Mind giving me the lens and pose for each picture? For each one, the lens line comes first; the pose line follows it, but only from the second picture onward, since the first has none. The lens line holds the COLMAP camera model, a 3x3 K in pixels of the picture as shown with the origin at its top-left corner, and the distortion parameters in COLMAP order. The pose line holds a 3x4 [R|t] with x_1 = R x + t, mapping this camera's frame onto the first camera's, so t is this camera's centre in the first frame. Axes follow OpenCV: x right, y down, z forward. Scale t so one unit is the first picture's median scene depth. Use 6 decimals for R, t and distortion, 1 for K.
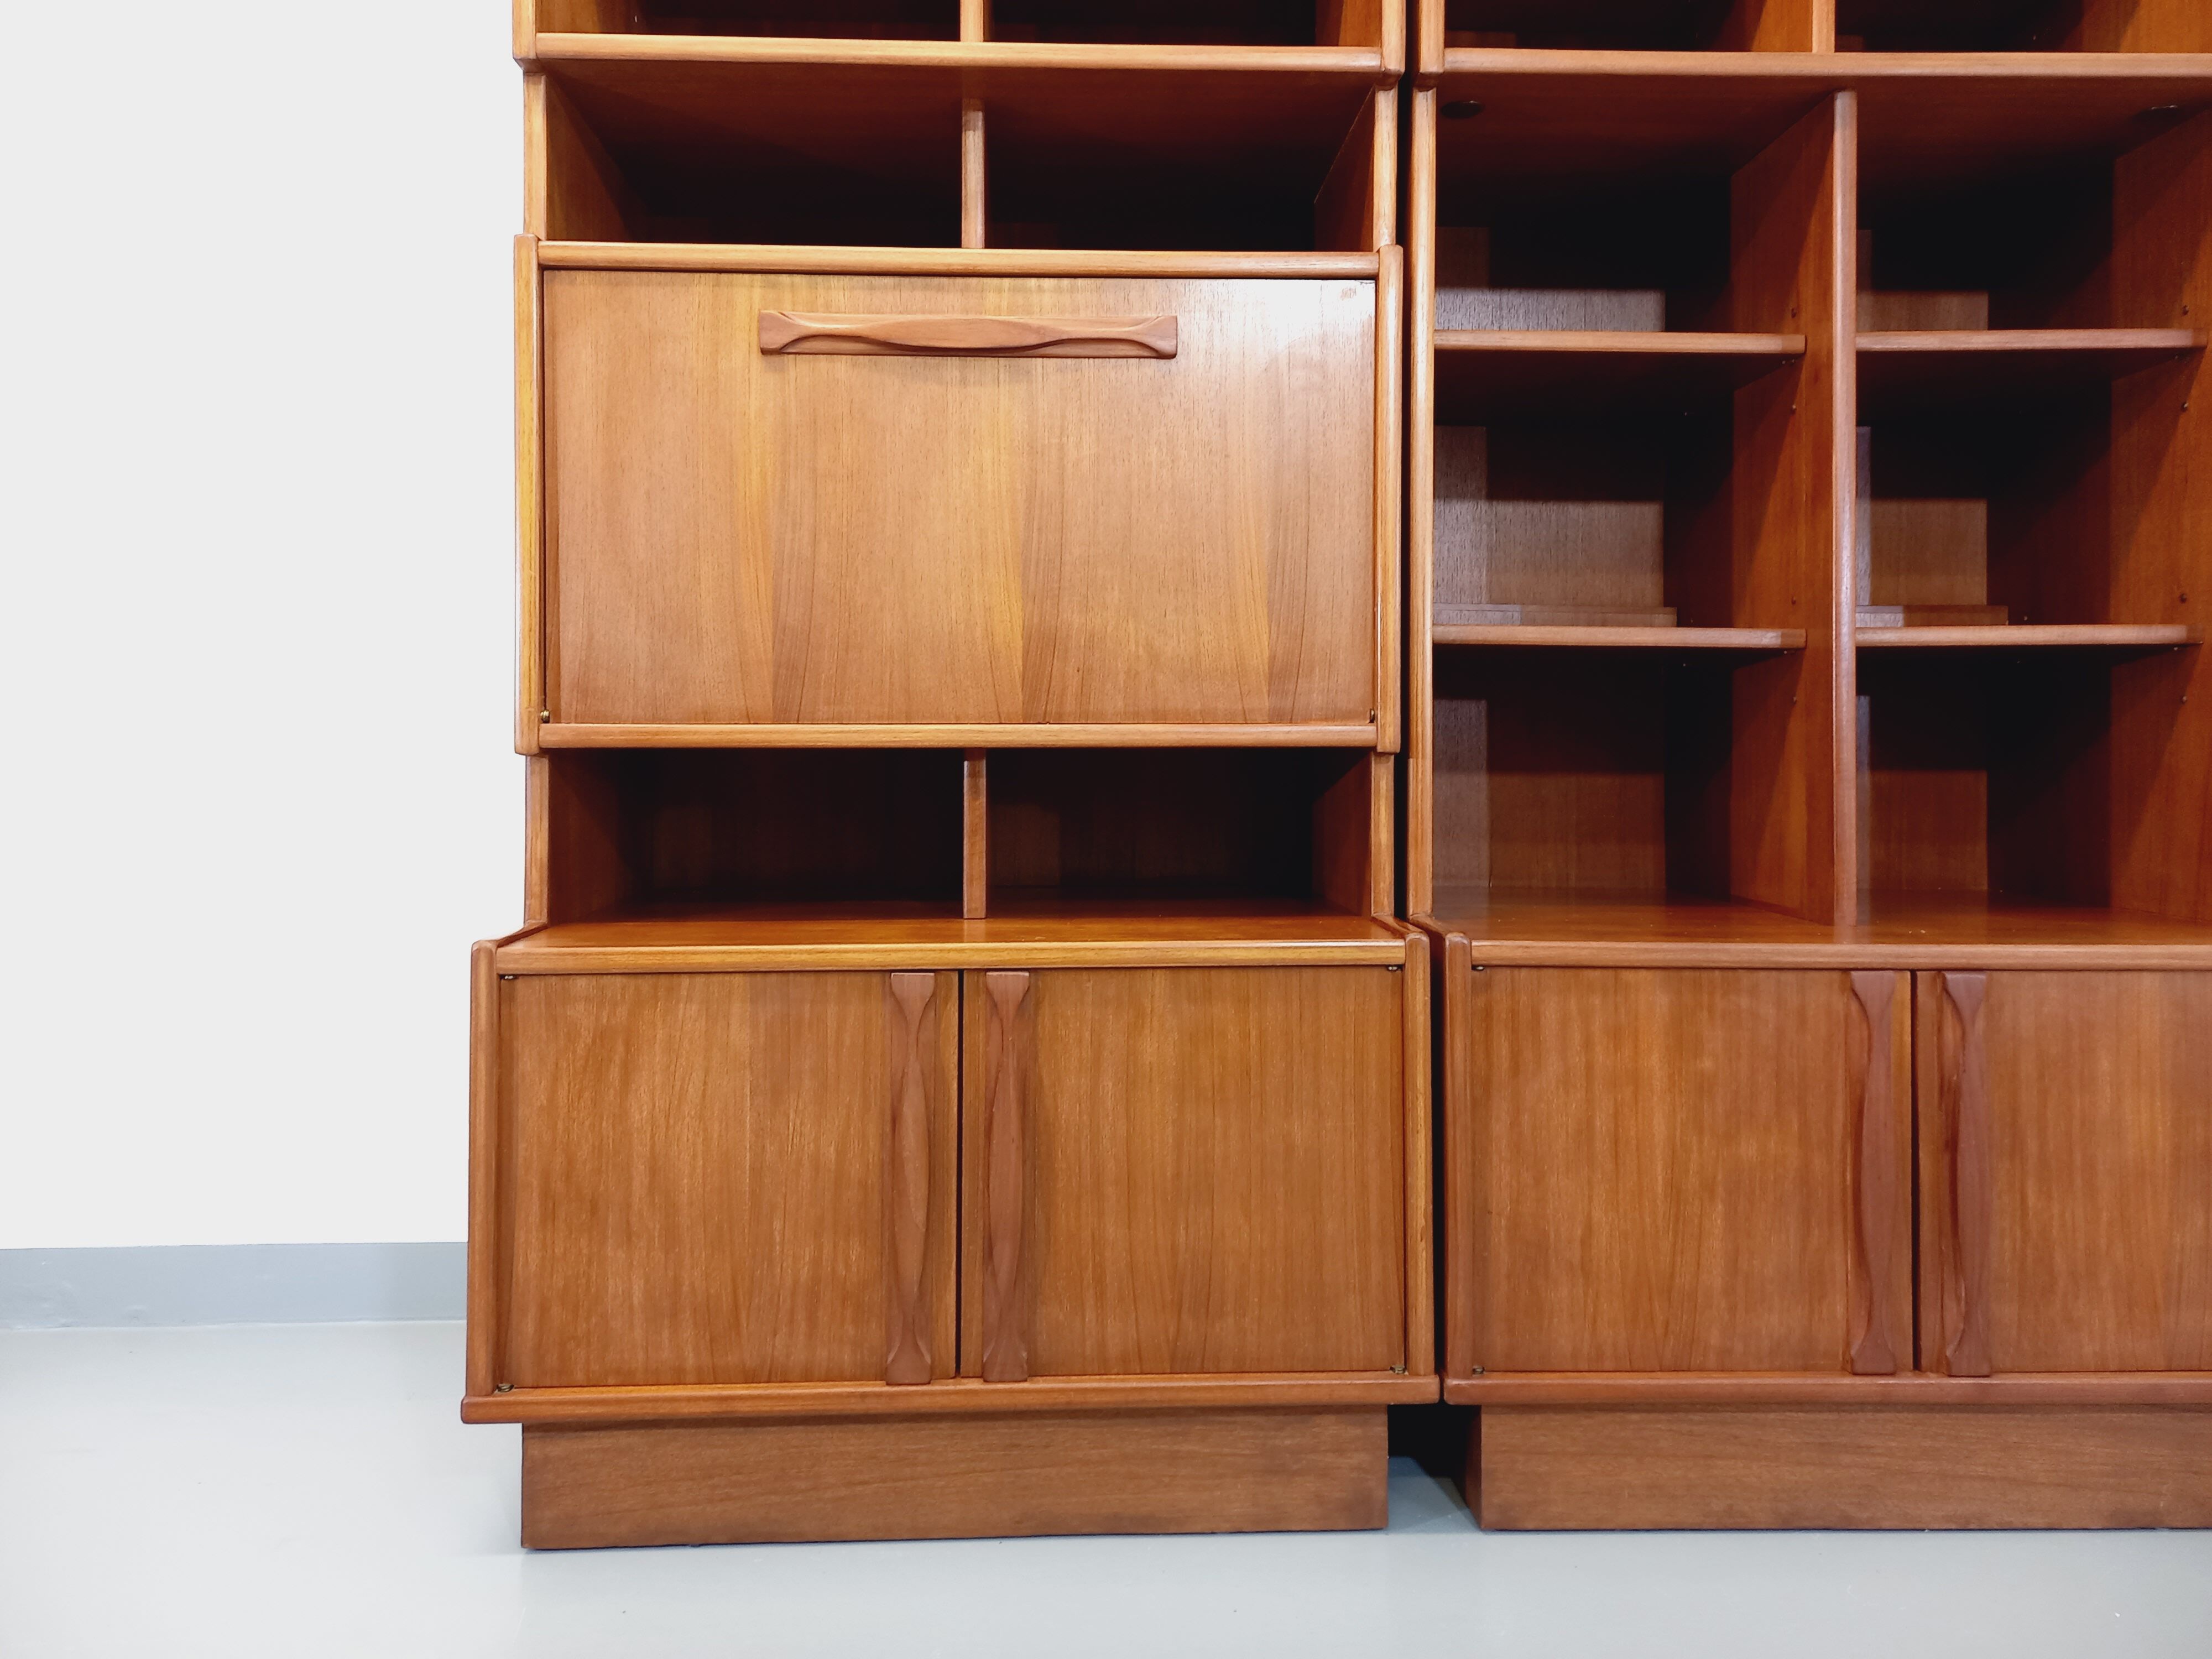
lens RADIAL K [[1616.7, 0, 1096.8], [0, 1616.7, 733.1], [0, 0, 1]] dist [0.085727, -0.078439]
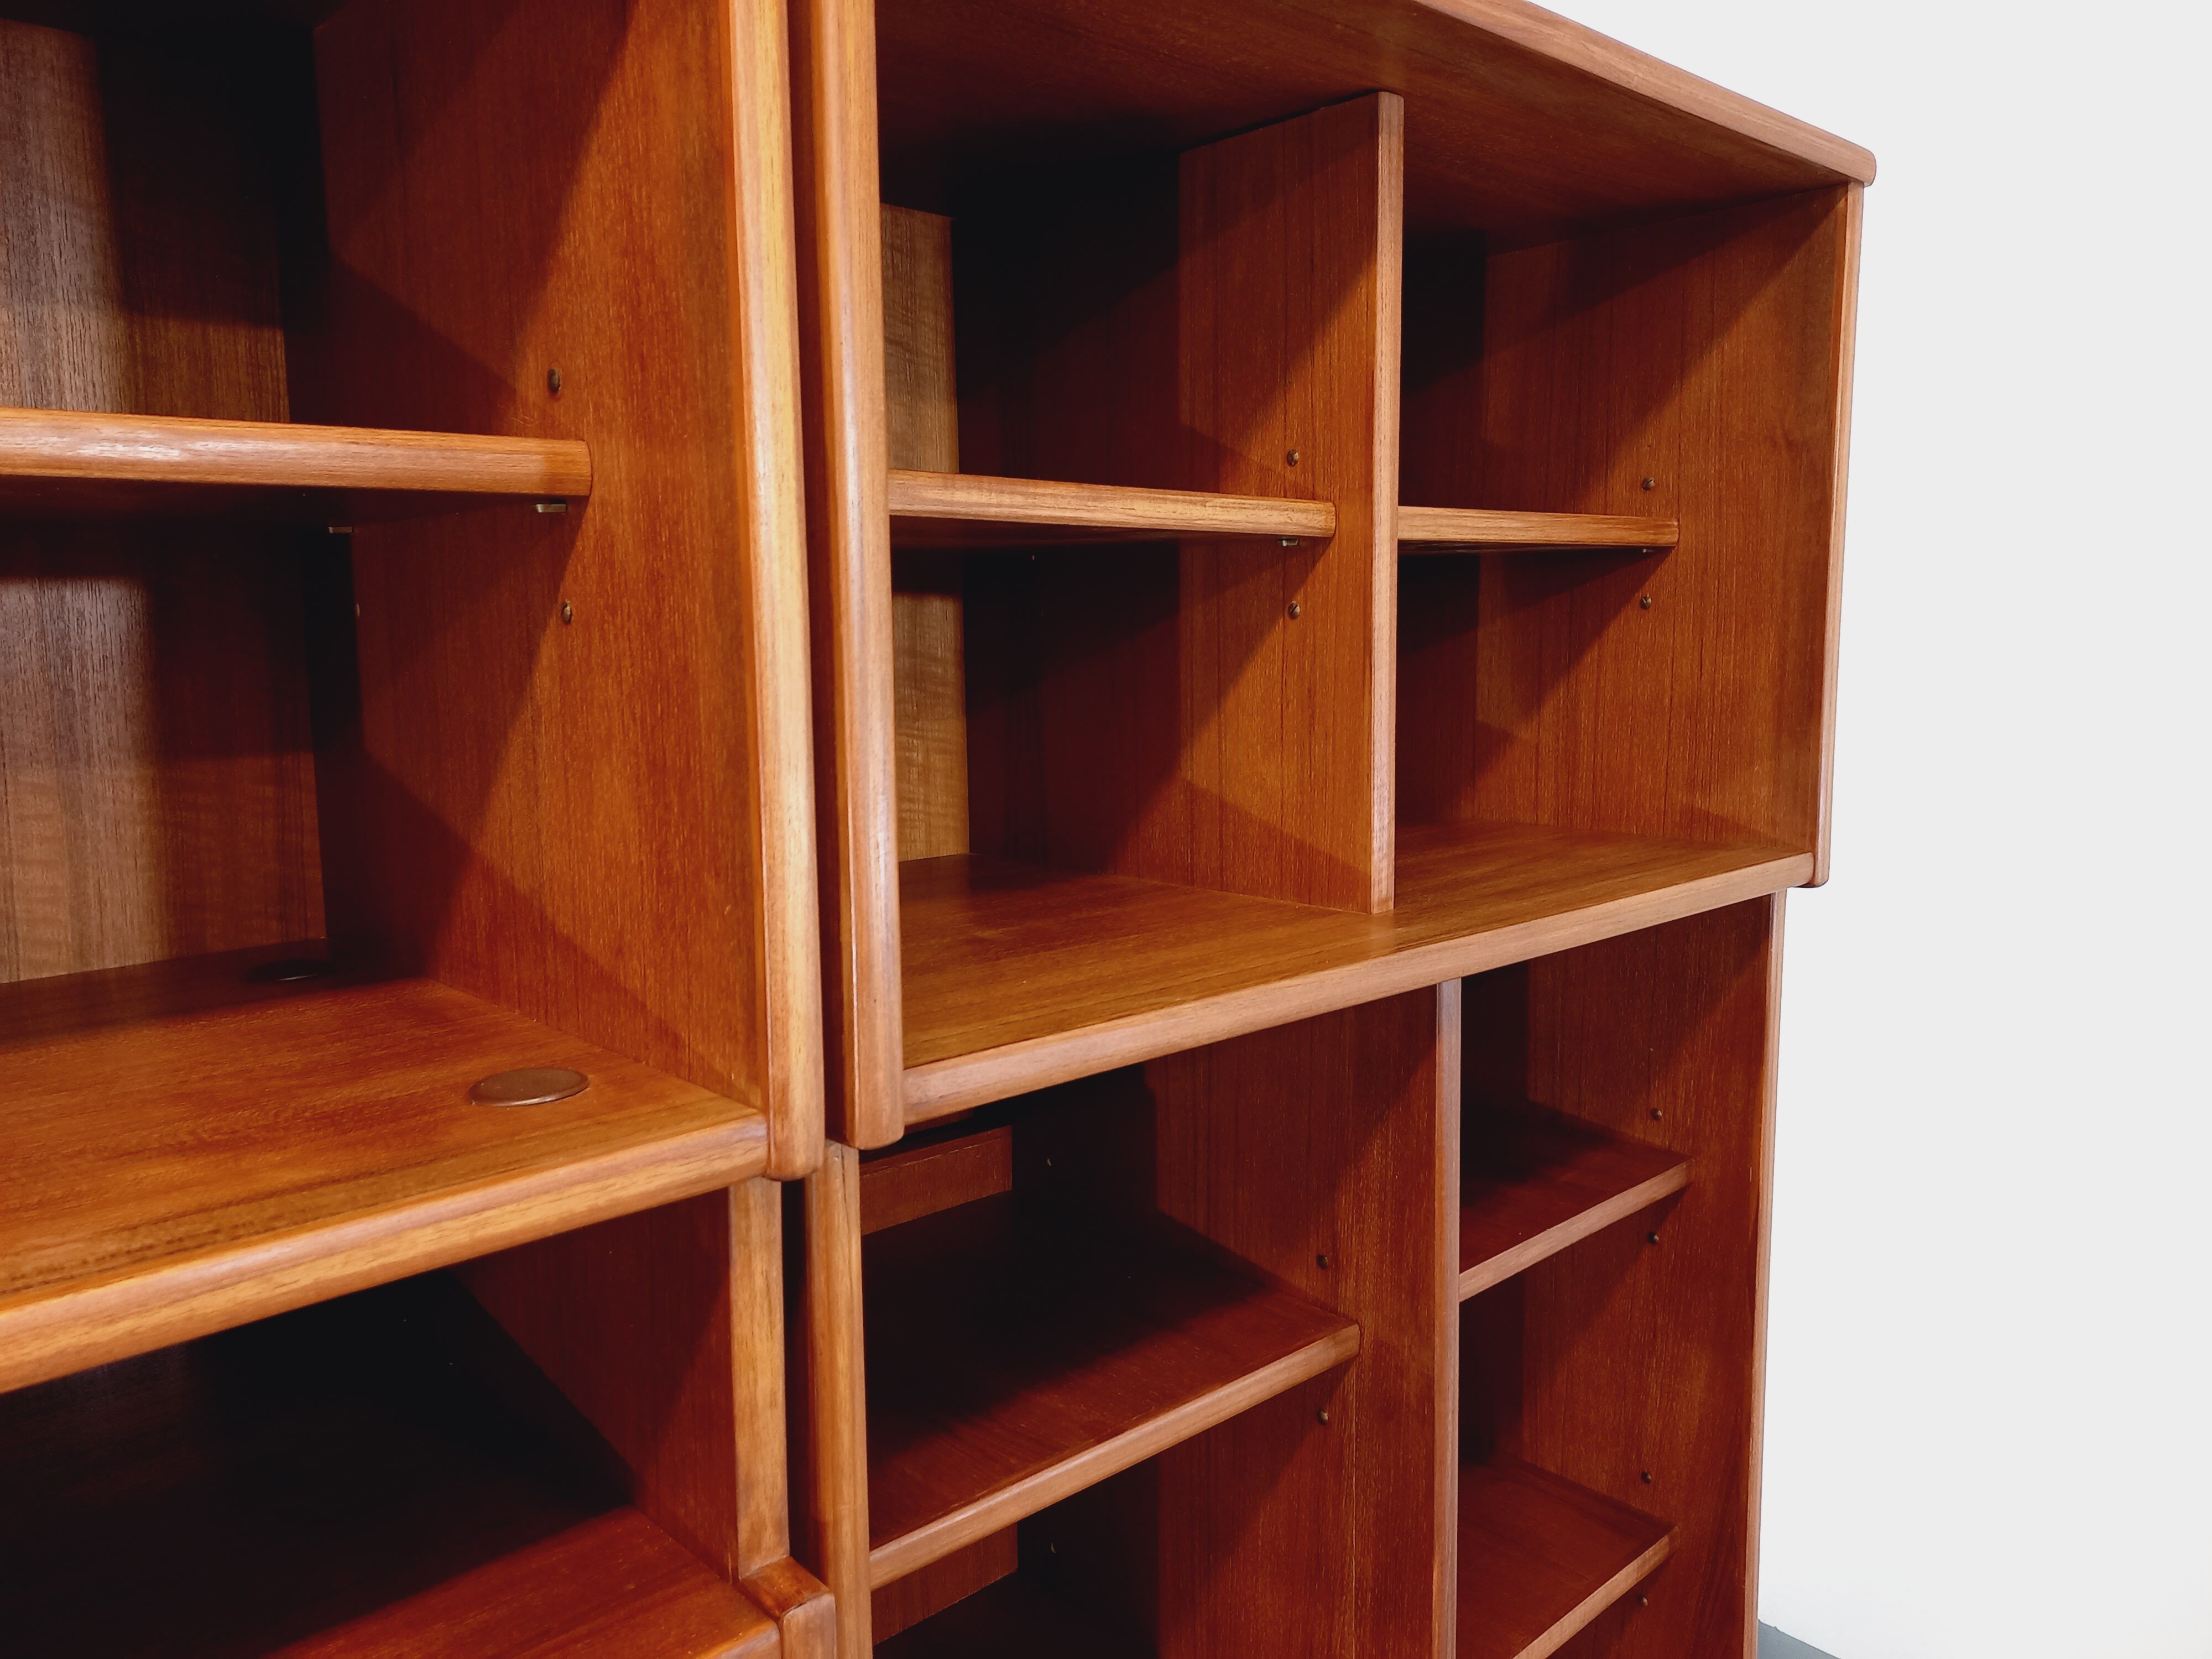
lens RADIAL K [[1616.7, 0, 1106.1], [0, 1616.7, 812.6], [0, 0, 1]] dist [0.085727, -0.078439]
pose [[0.753052, -0.090331, 0.651731, -0.004366], [0.007225, 0.991607, 0.129090, -0.568001], [-0.657922, -0.092503, 0.747384, 0.721231]]
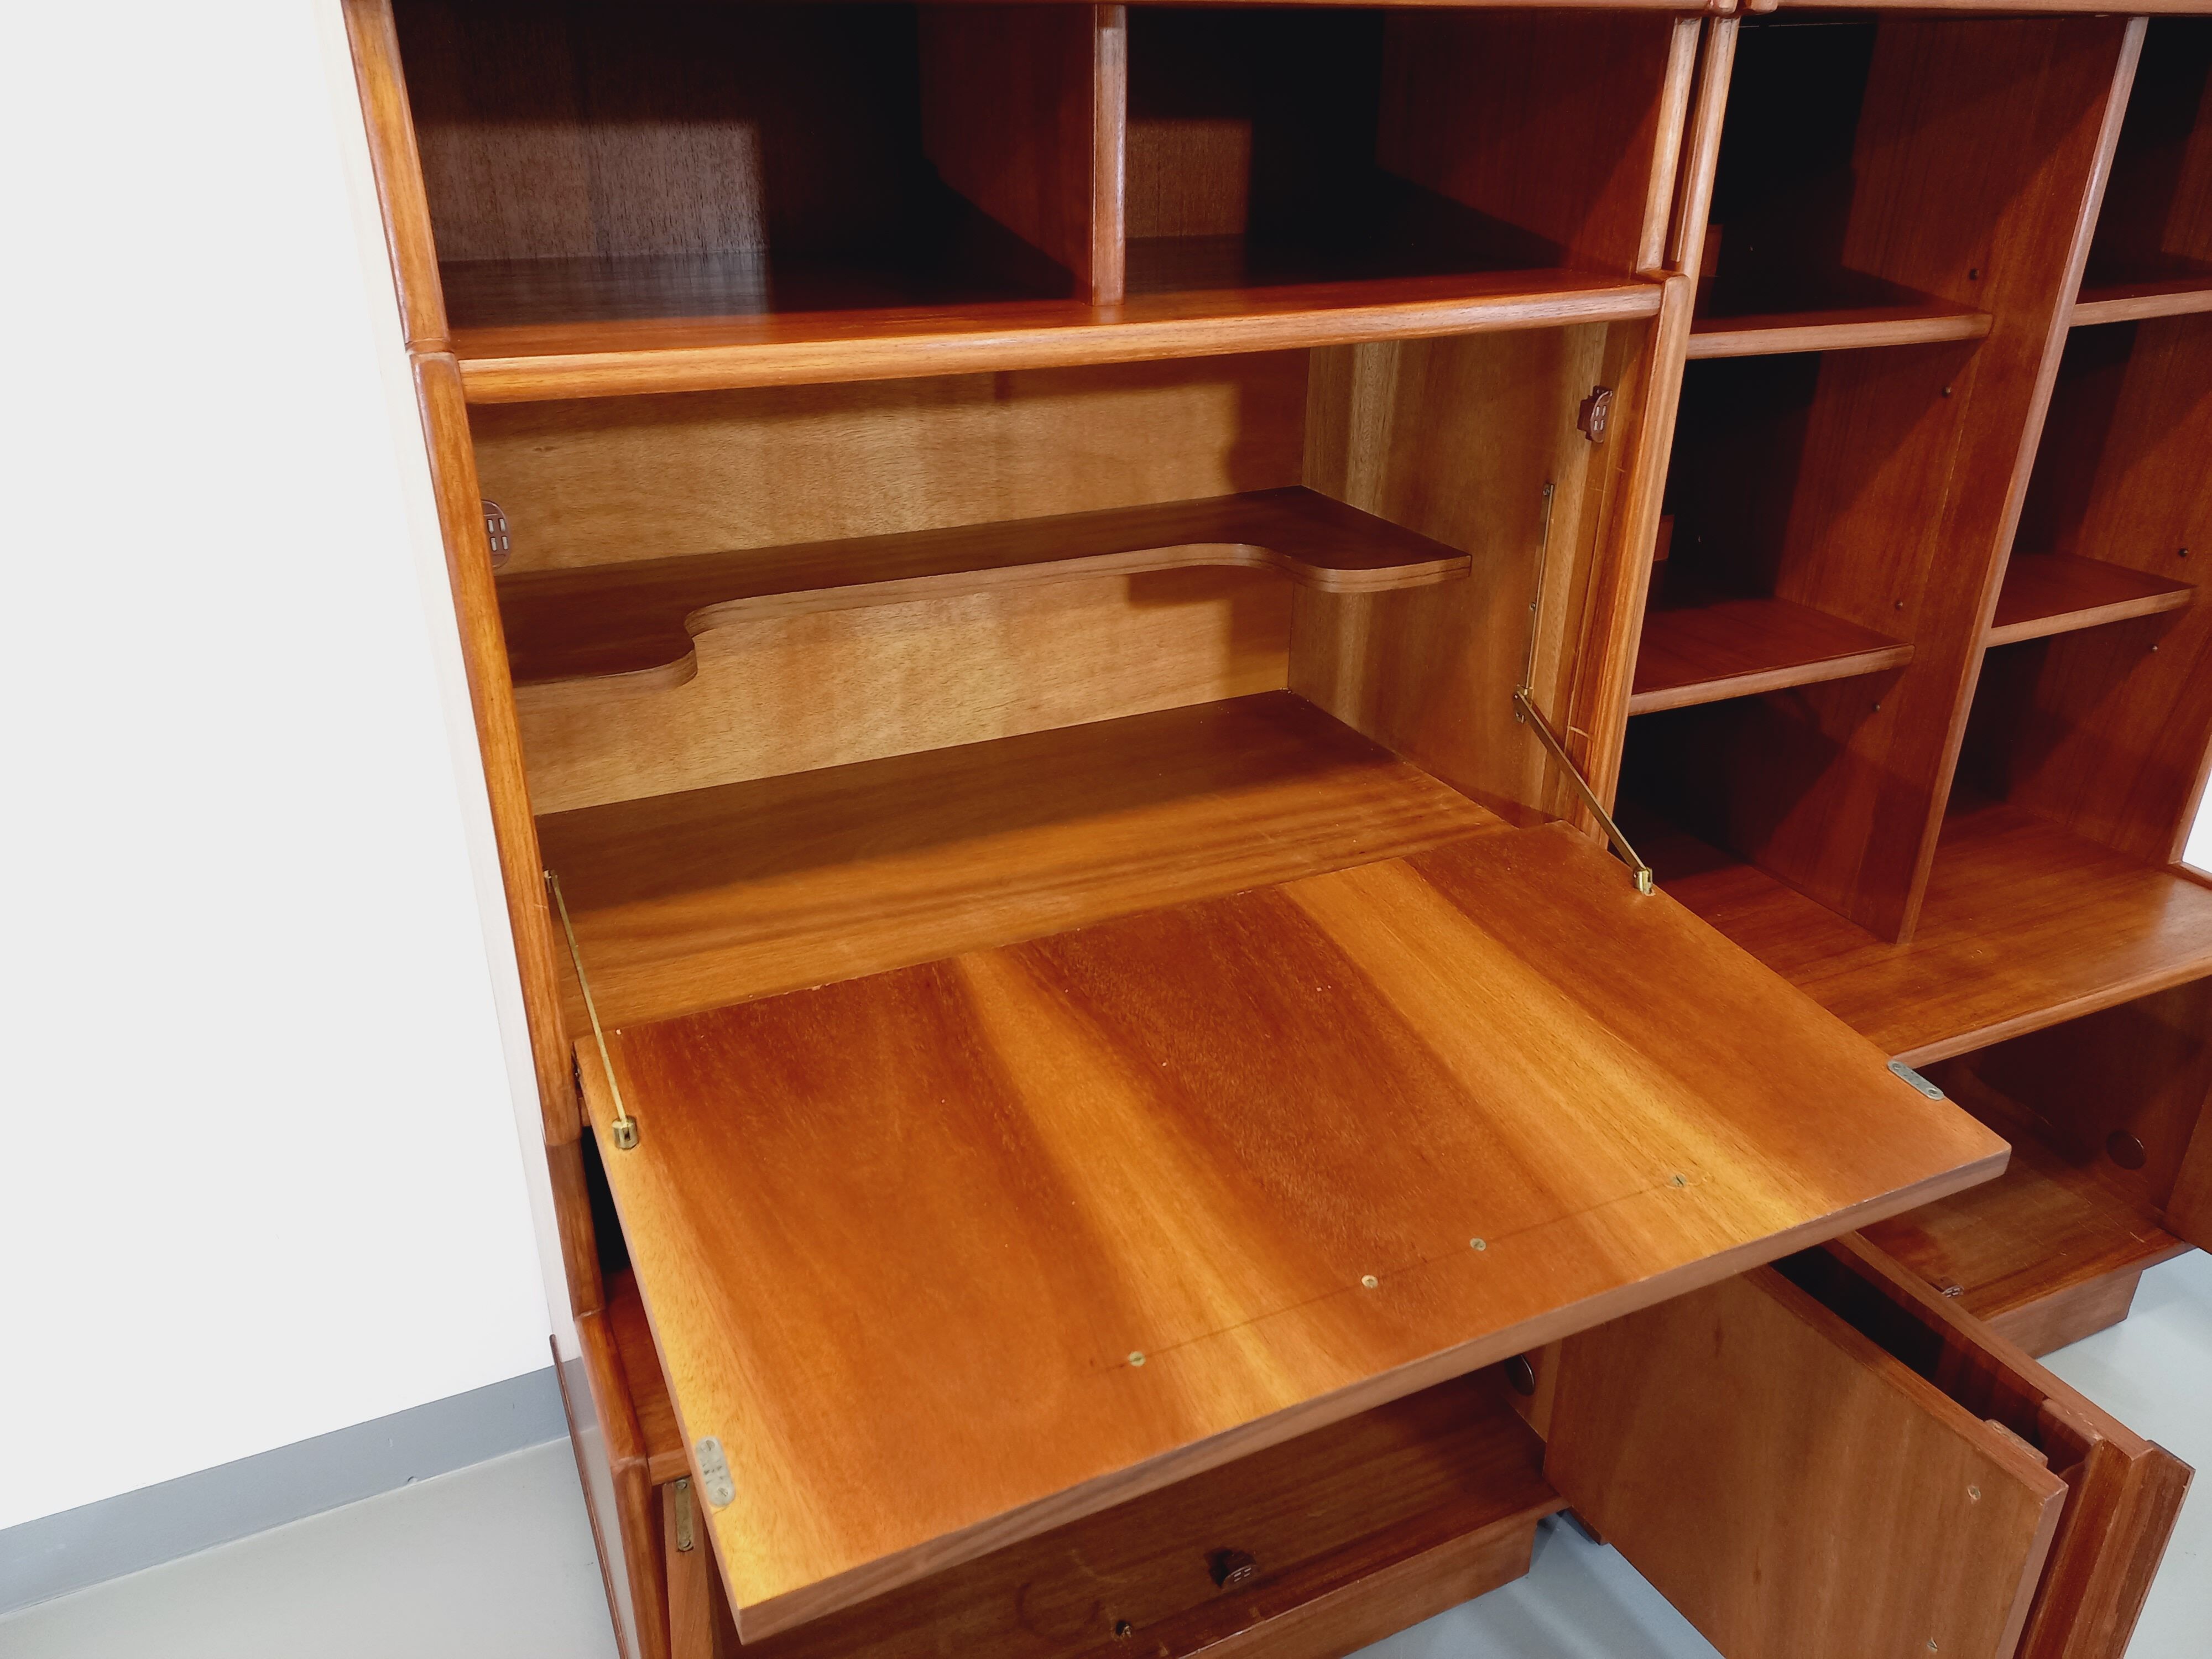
lens RADIAL K [[1616.7, 0, 1111.0], [0, 1616.7, 826.3], [0, 0, 1]] dist [0.085727, -0.078439]
pose [[0.918785, -0.162517, 0.359754, -0.379303], [-0.010018, 0.901432, 0.432804, -0.416990], [-0.394632, -0.401258, 0.826594, 0.419252]]
